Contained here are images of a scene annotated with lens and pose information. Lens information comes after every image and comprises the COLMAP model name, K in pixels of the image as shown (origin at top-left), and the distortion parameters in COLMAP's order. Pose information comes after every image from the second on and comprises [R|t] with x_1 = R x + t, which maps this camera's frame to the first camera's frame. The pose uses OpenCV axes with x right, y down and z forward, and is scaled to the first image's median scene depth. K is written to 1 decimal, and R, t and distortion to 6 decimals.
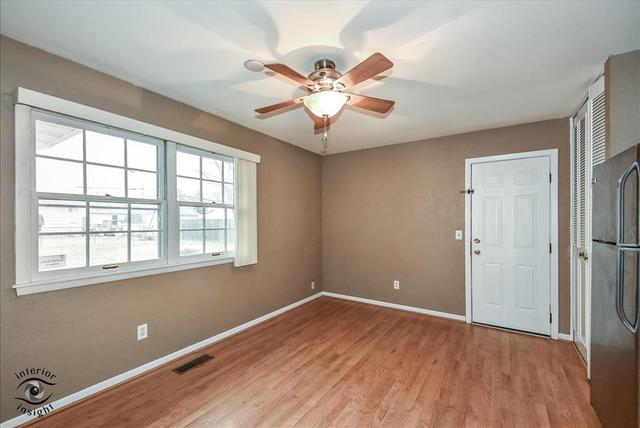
lens RADIAL K [[278.9, 0, 317.8], [0, 278.9, 220.4], [0, 0, 1]] dist [0.032938, -0.000665]
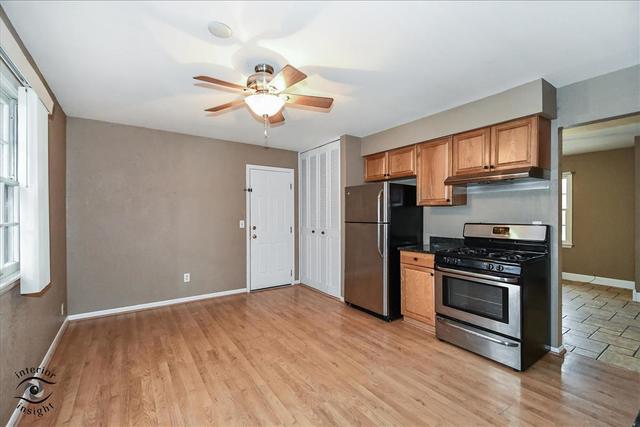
lens RADIAL K [[277.0, 0, 322.0], [0, 277.0, 215.0], [0, 0, 1]] dist [0.012942, -0.004319]
pose [[0.370916, -0.005406, 0.928651, -0.629408], [-0.000489, 0.999982, 0.006016, 0.004435], [-0.928666, -0.002685, 0.370907, 0.275537]]
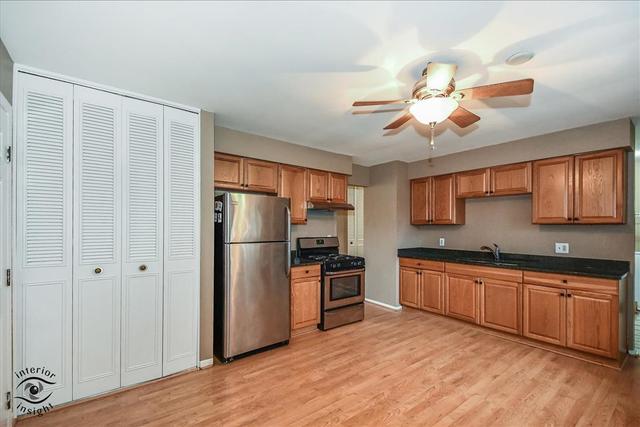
lens RADIAL K [[277.0, 0, 314.0], [0, 277.0, 225.0], [0, 0, 1]] dist [0.012942, -0.004319]
pose [[-0.939393, -0.003422, 0.342824, 0.057407], [-0.007769, 0.999906, -0.011309, -0.005733], [-0.342753, -0.013287, -0.939331, 1.429422]]
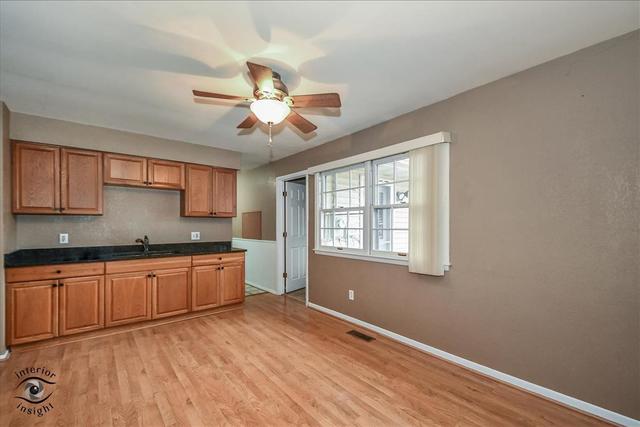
lens RADIAL K [[277.0, 0, 314.2], [0, 277.0, 223.9], [0, 0, 1]] dist [0.012942, -0.004319]
pose [[-0.324110, -0.001782, -0.946018, 0.691634], [0.003878, 0.999987, -0.003212, 0.013970], [0.946011, -0.004710, -0.324099, 1.057593]]
